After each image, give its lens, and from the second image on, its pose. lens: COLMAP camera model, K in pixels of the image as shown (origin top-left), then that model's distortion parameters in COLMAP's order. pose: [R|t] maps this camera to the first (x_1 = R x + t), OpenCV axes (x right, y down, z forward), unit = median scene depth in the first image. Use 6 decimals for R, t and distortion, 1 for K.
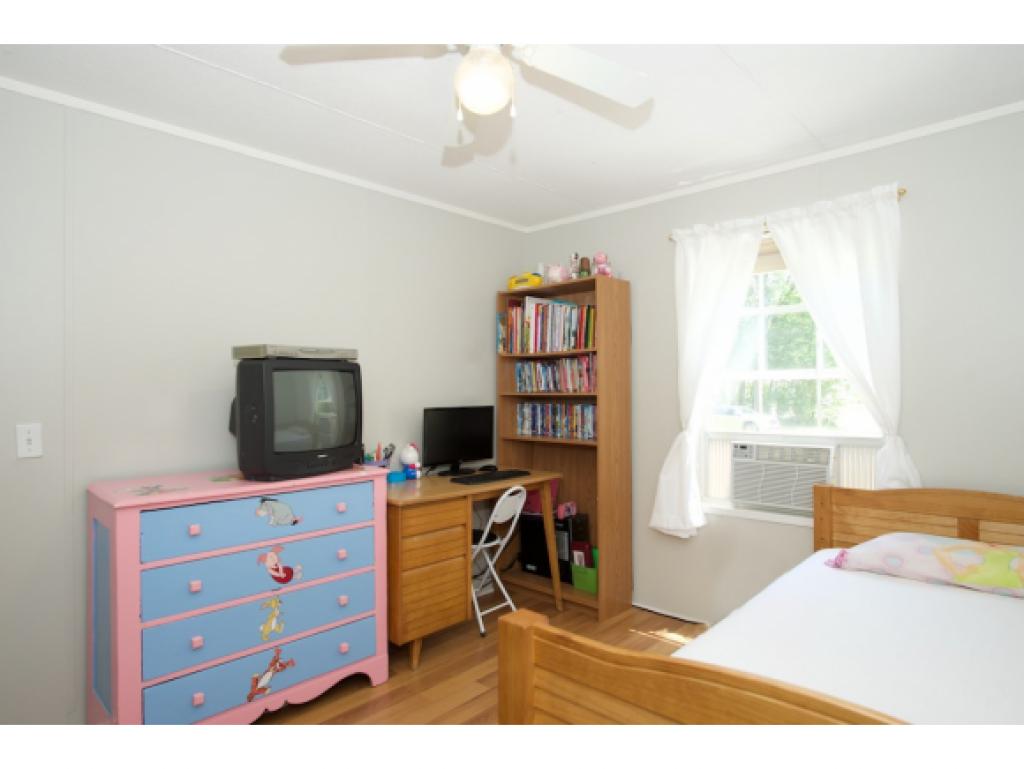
lens RADIAL K [[591.0, 0, 516.6], [0, 591.0, 387.7], [0, 0, 1]] dist [-0.036812, 0.017424]
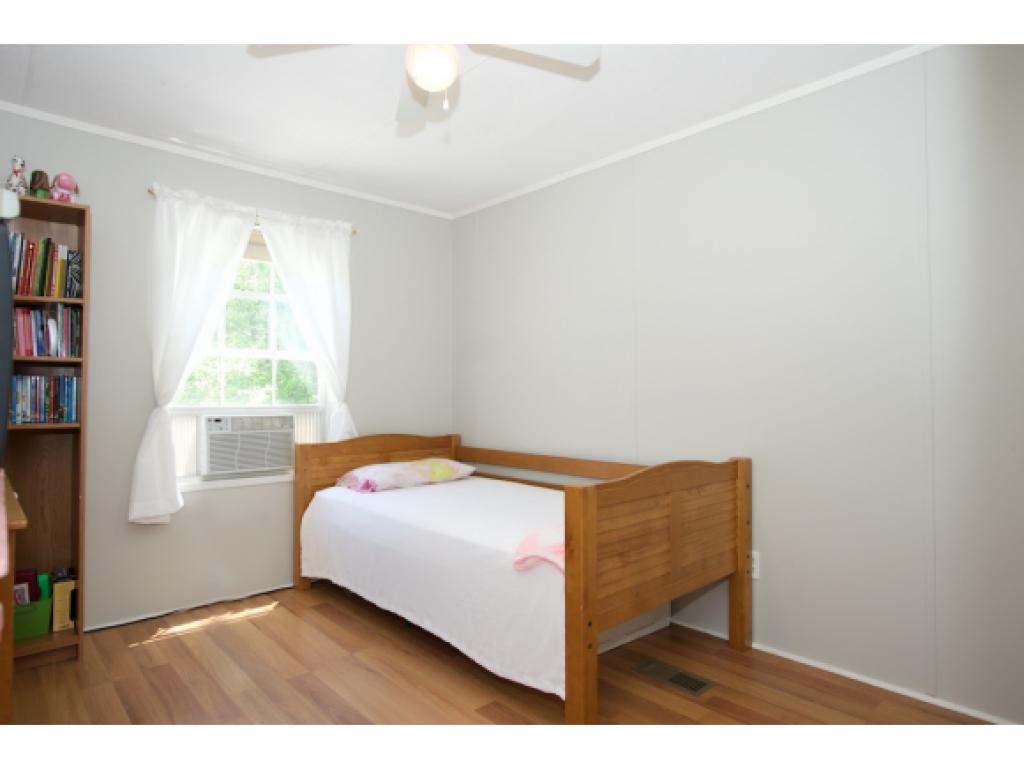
lens RADIAL K [[591.0, 0, 519.5], [0, 591.0, 380.5], [0, 0, 1]] dist [-0.036812, 0.017424]
pose [[0.064059, 0.028346, 0.997543, -0.615063], [-0.011218, 0.999554, -0.027683, 0.054443], [-0.997883, -0.009417, 0.064349, 0.408867]]
